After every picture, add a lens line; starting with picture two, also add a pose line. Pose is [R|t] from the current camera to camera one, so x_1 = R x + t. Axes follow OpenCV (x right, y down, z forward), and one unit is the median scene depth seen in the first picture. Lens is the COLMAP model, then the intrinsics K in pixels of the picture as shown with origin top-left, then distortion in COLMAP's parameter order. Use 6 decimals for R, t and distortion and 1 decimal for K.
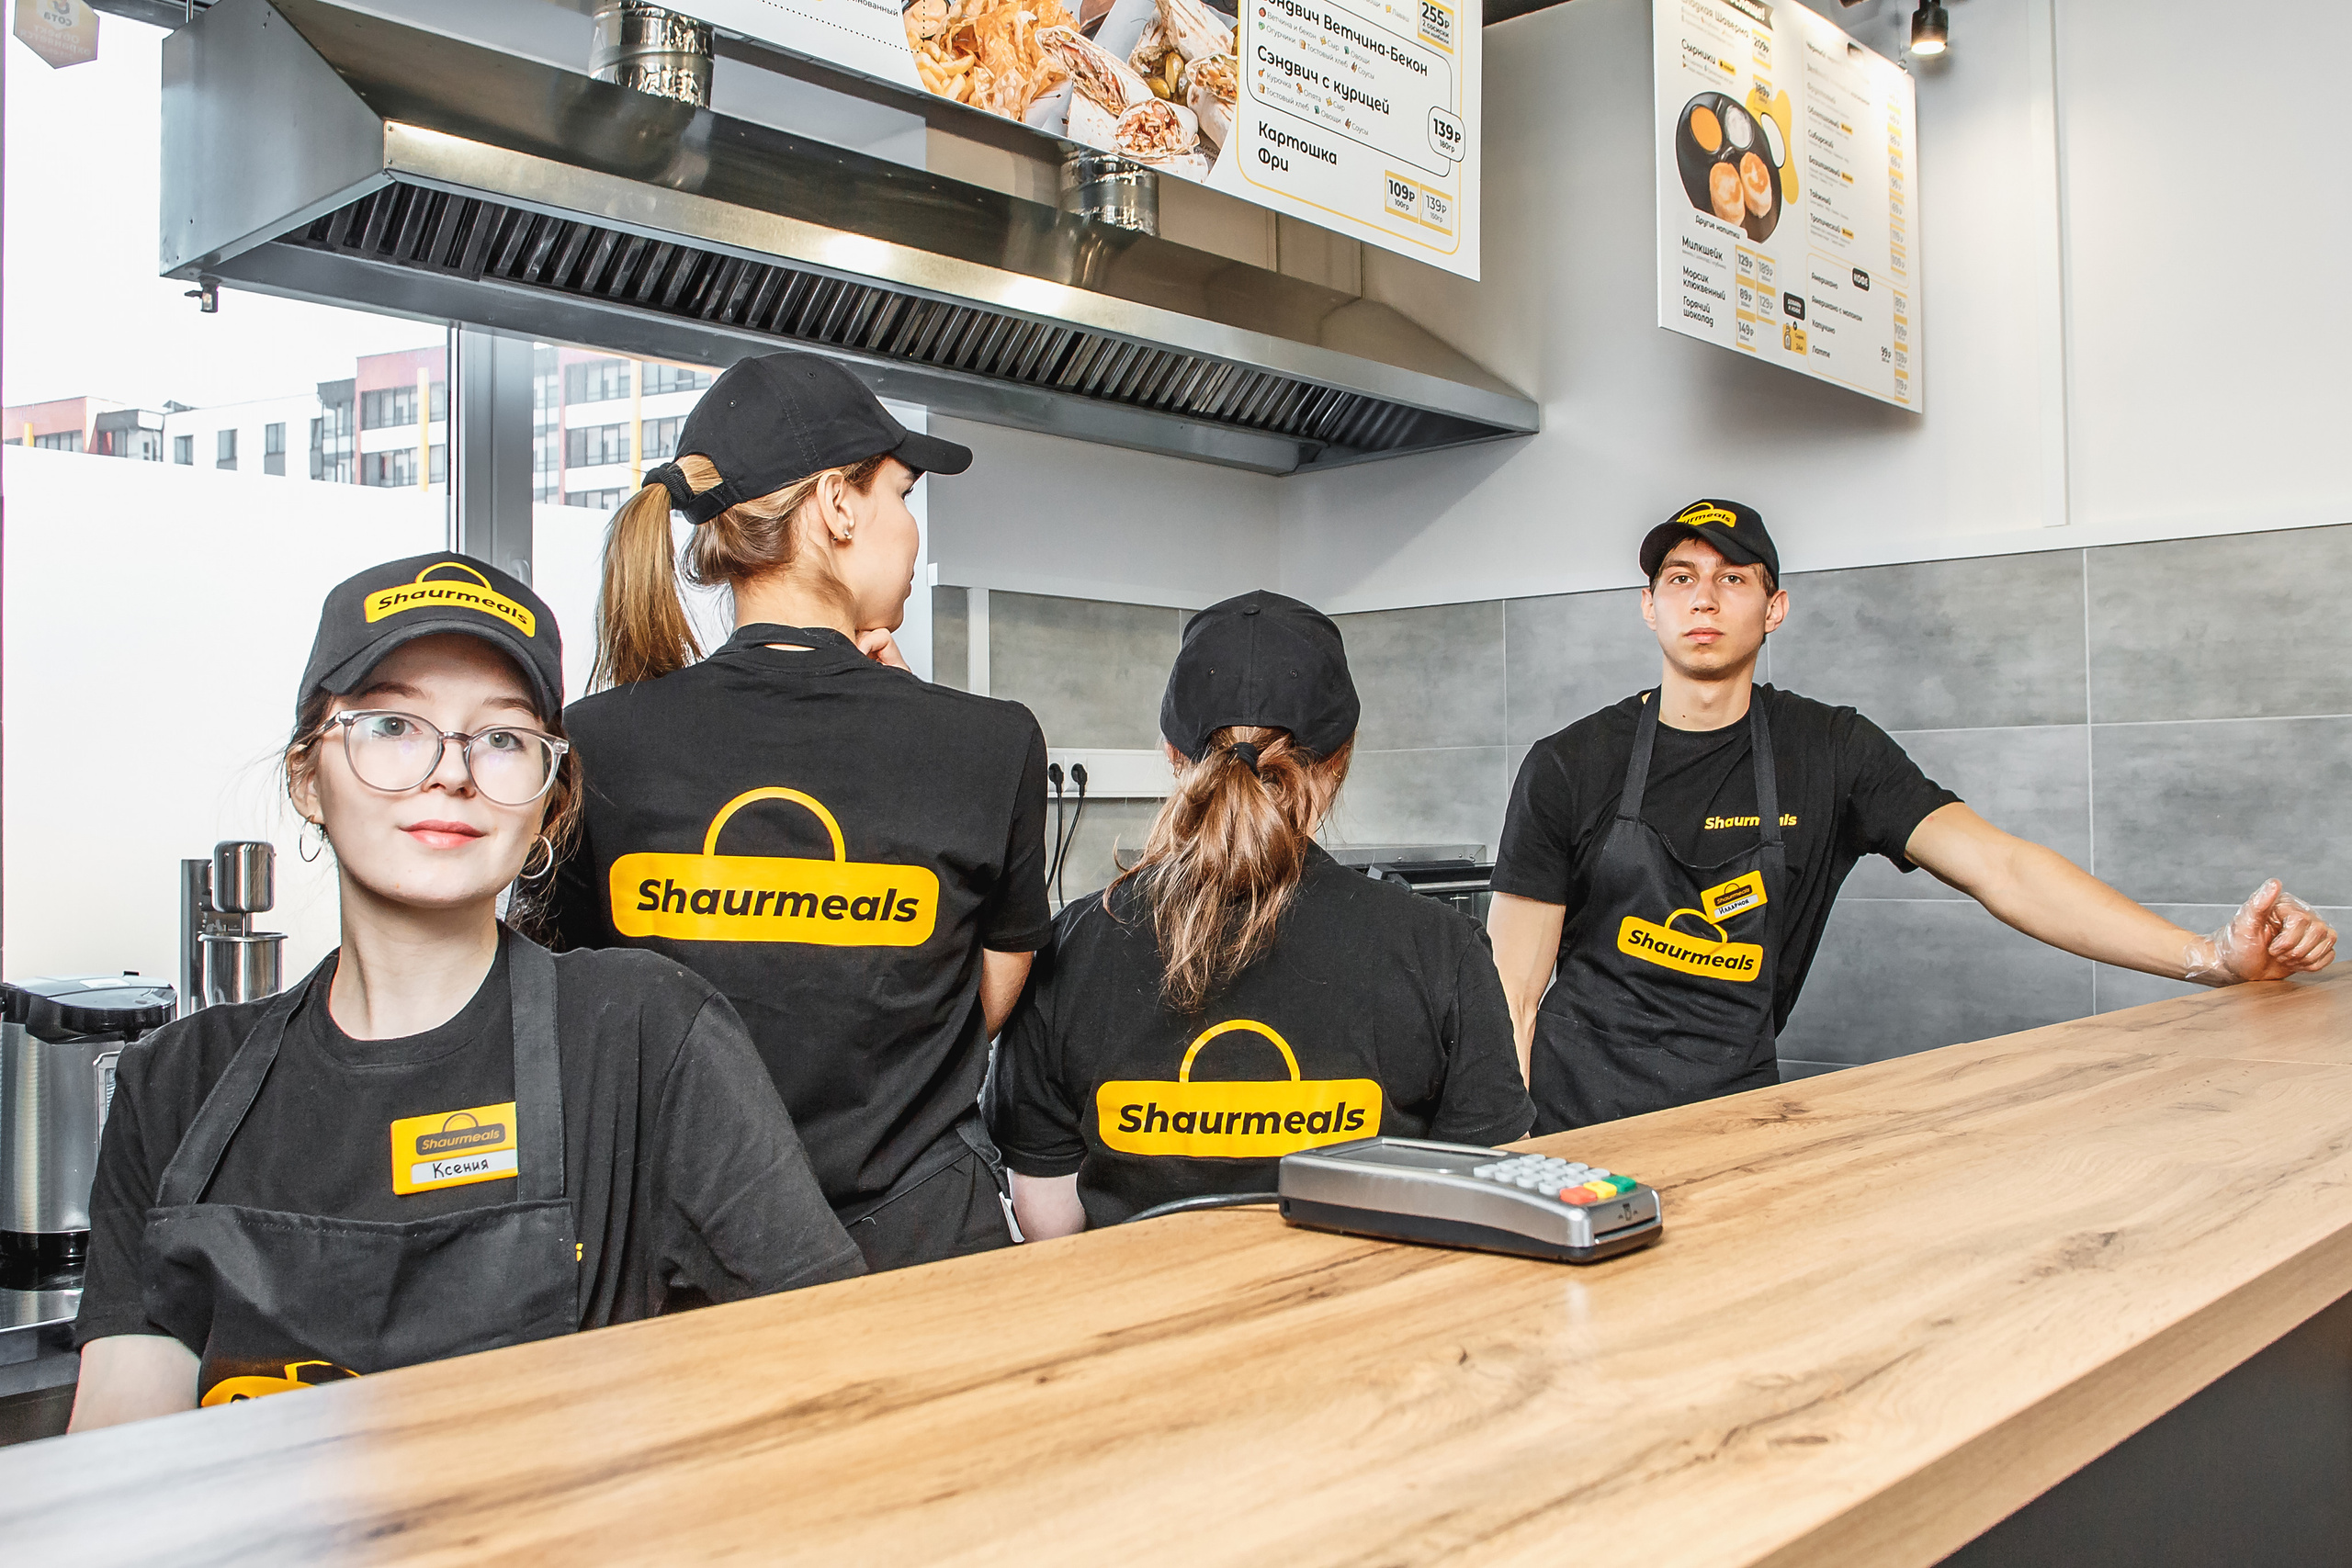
lens RADIAL K [[2079.8, 0, 1226.9], [0, 2079.8, 769.9], [0, 0, 1]] dist [-0.087790, 0.094695]
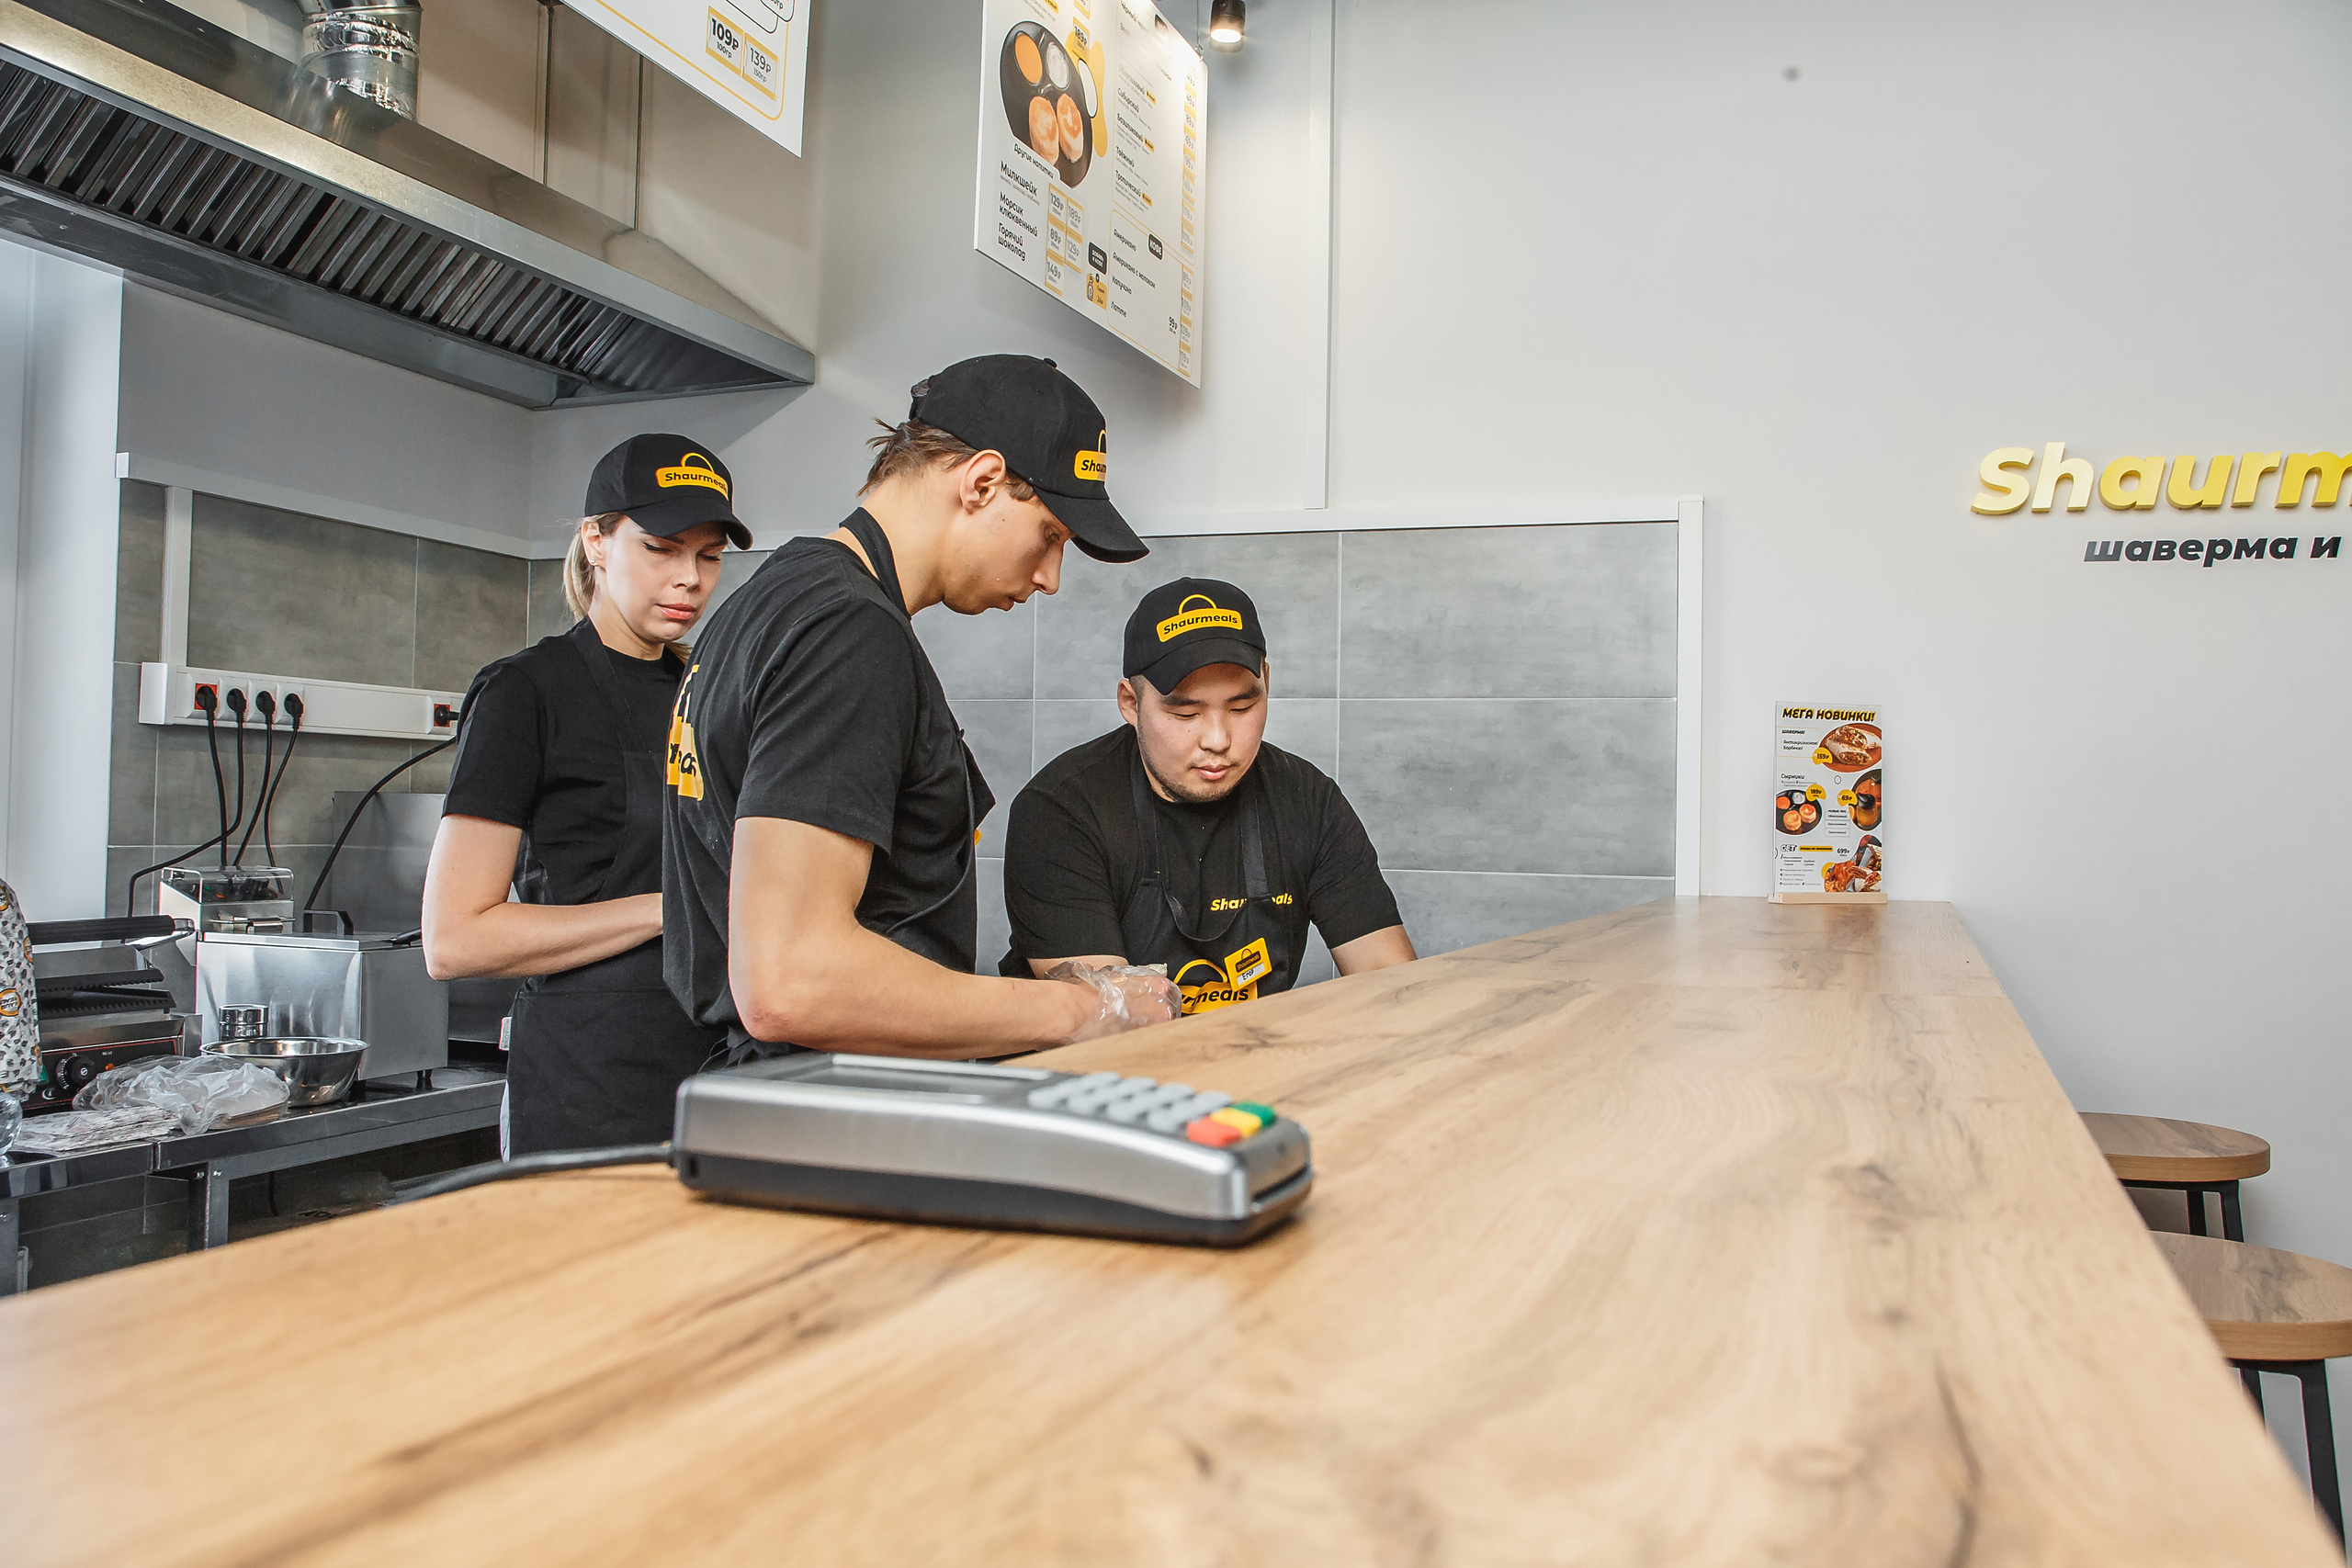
lens RADIAL K [[1945.3, 0, 1205.7], [0, 1945.3, 768.5], [0, 0, 1]] dist [-0.100616, 0.101396]
pose [[0.928724, 0.038482, 0.368770, -0.010116], [-0.039467, 0.999209, -0.004874, 0.022100], [-0.368666, -0.010028, 0.929508, 0.102833]]
